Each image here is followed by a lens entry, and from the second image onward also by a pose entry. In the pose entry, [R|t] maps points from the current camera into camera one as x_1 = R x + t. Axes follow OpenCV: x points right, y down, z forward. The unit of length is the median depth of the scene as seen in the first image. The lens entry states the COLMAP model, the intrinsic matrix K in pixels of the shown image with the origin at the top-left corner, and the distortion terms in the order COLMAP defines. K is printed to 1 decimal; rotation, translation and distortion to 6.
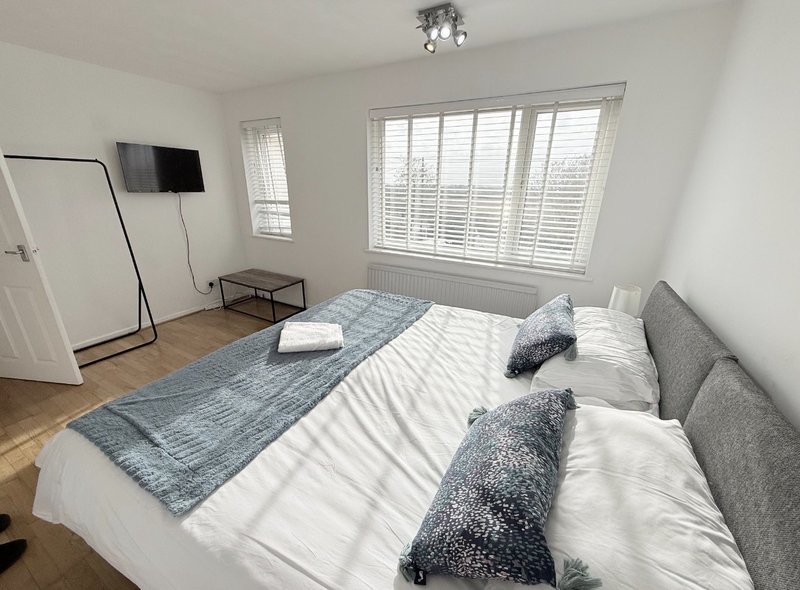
lens RADIAL K [[312.8, 0, 400.0], [0, 312.8, 295.0], [0, 0, 1]] dist [-0.000667, -0.000047]
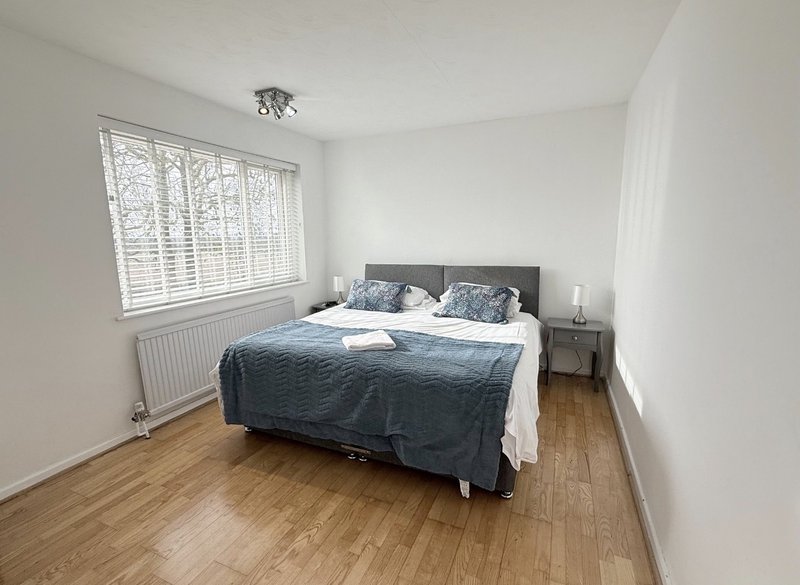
lens RADIAL K [[321.0, 0, 400.0], [0, 321.0, 292.5], [0, 0, 1]] dist [0.000810, 0.000057]
pose [[-0.043945, -0.196328, 0.979553, -2.091171], [0.344289, 0.917460, 0.199329, -0.338894], [-0.937835, 0.346008, 0.027276, 1.181336]]
